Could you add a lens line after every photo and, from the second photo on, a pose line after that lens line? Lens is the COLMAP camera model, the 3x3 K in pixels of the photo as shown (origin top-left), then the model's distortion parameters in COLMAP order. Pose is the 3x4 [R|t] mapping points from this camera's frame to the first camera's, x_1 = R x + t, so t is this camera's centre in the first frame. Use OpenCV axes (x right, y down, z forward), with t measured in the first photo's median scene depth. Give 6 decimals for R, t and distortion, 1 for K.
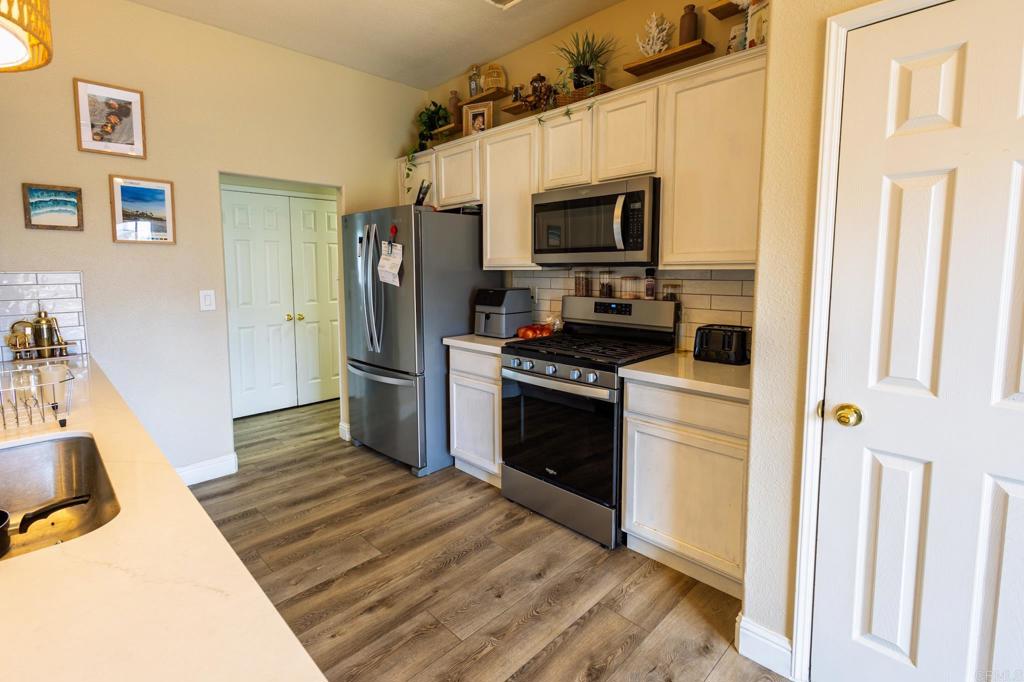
lens RADIAL K [[486.6, 0, 493.8], [0, 486.6, 310.4], [0, 0, 1]] dist [0.005309, -0.000430]
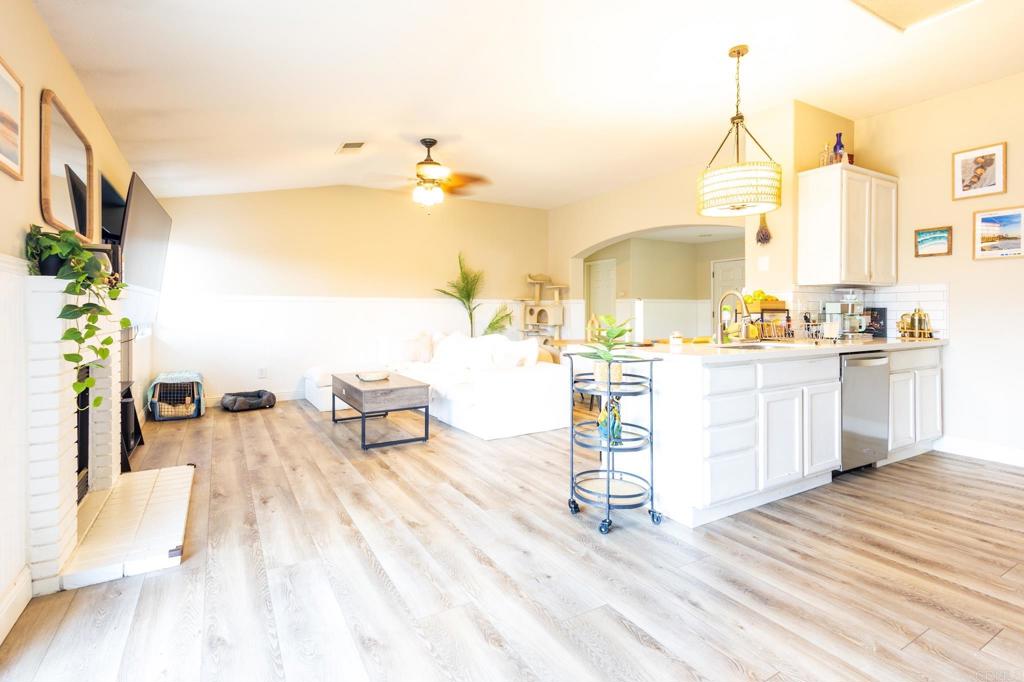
lens RADIAL K [[486.6, 0, 482.4], [0, 486.6, 303.7], [0, 0, 1]] dist [0.005309, -0.000430]
pose [[-0.251637, -0.005541, -0.967806, 0.928545], [-0.082949, 0.996428, 0.015863, 0.076048], [0.964260, 0.084270, -0.251198, 0.031005]]
